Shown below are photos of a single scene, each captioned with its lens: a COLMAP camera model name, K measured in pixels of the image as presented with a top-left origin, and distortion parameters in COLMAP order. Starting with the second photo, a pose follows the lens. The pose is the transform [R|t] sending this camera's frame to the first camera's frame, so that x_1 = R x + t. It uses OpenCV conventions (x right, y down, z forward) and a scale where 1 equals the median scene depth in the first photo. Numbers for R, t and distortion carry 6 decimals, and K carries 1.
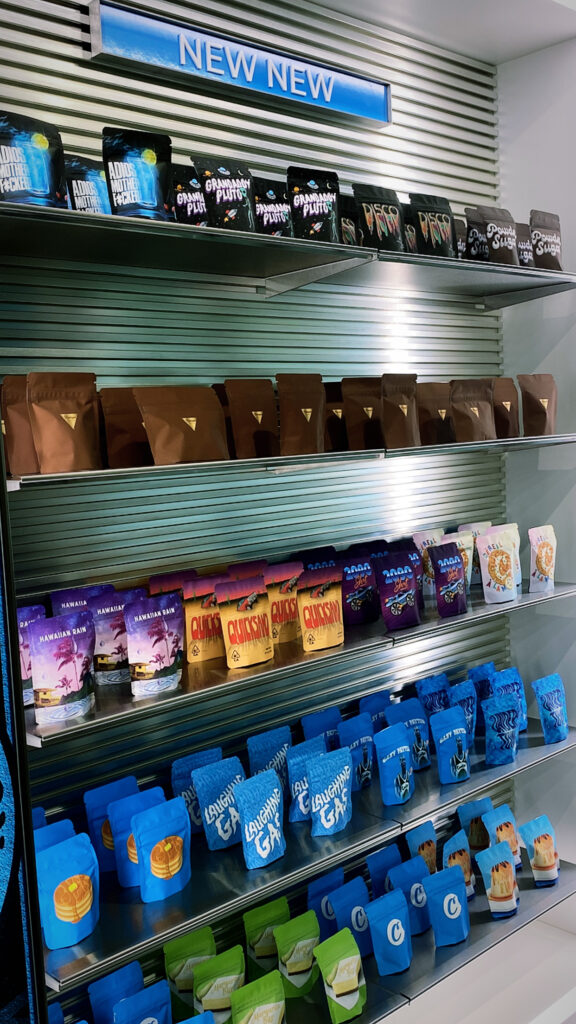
lens RADIAL K [[982.1, 0, 268.7], [0, 982.1, 529.8], [0, 0, 1]] dist [0.023956, 0.000000]
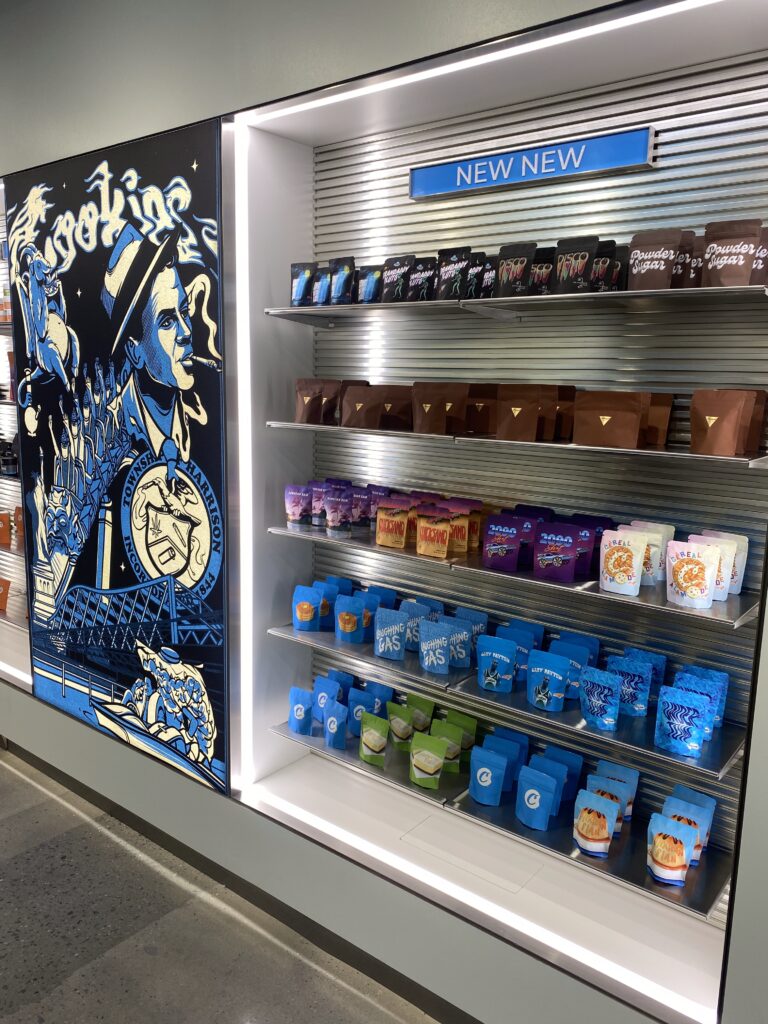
lens RADIAL K [[789.2, 0, 385.3], [0, 789.2, 508.8], [0, 0, 1]] dist [0.026714, -0.042077]
pose [[0.161423, 0.220167, -0.962013, 1.304485], [-0.131194, 0.970933, 0.200194, -0.206787], [0.978126, 0.093894, 0.185615, 0.711623]]
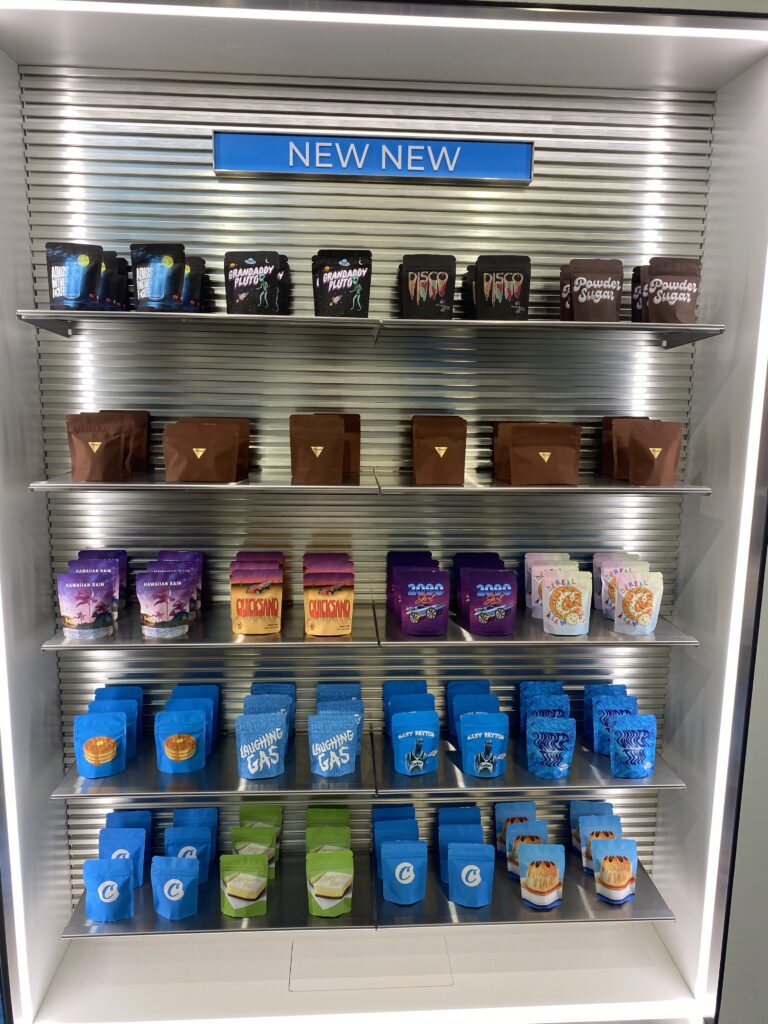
lens RADIAL K [[789.2, 0, 390.7], [0, 789.2, 511.1], [0, 0, 1]] dist [0.026714, -0.042077]
pose [[0.782639, 0.170918, -0.598551, 0.728578], [-0.119012, 0.984913, 0.125630, -0.180618], [0.610993, -0.027088, 0.791172, 0.261834]]
